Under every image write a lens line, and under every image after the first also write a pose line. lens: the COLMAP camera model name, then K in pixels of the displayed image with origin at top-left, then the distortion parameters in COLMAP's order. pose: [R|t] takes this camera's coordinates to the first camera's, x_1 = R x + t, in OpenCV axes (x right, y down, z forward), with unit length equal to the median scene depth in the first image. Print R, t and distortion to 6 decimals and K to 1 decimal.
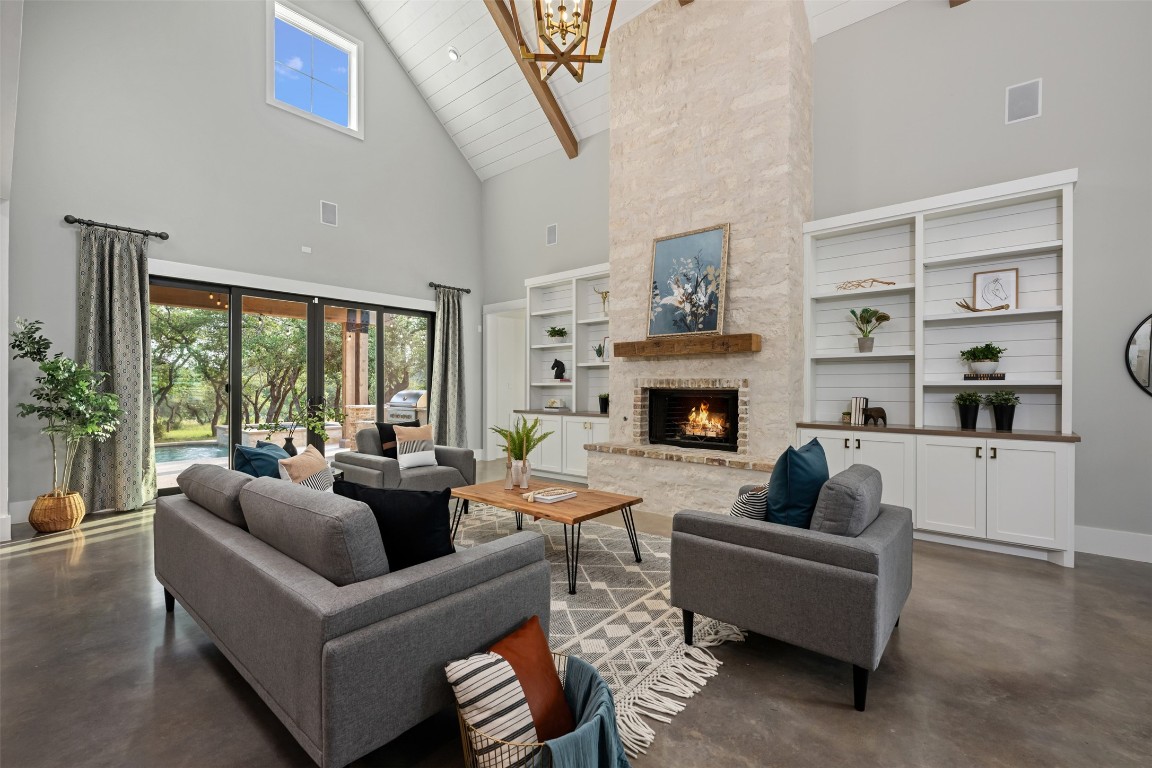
lens RADIAL K [[503.7, 0, 606.3], [0, 503.7, 385.3], [0, 0, 1]] dist [0.015227, 0.000393]
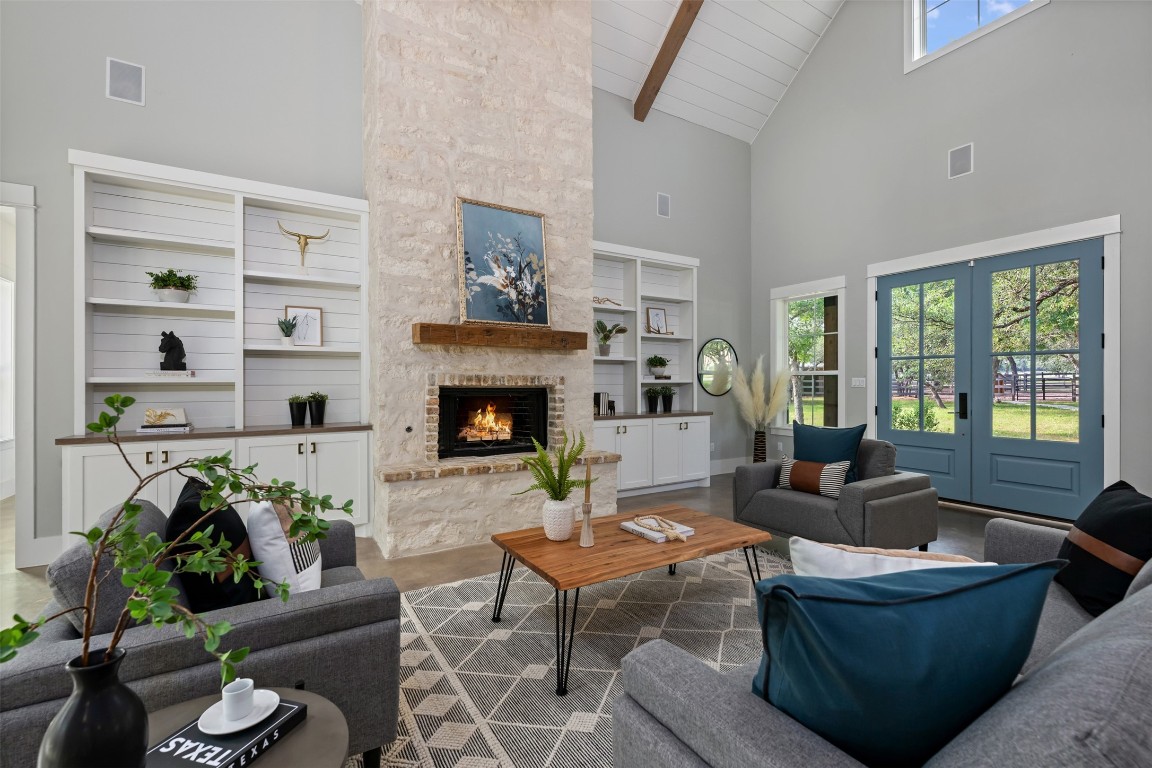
lens RADIAL K [[503.7, 0, 578.9], [0, 503.7, 381.5], [0, 0, 1]] dist [0.015227, 0.000393]
pose [[0.330356, 0.006252, 0.943836, -0.606355], [0.003721, 0.999962, -0.007926, 0.005030], [-0.943849, 0.006131, 0.330320, 0.585366]]
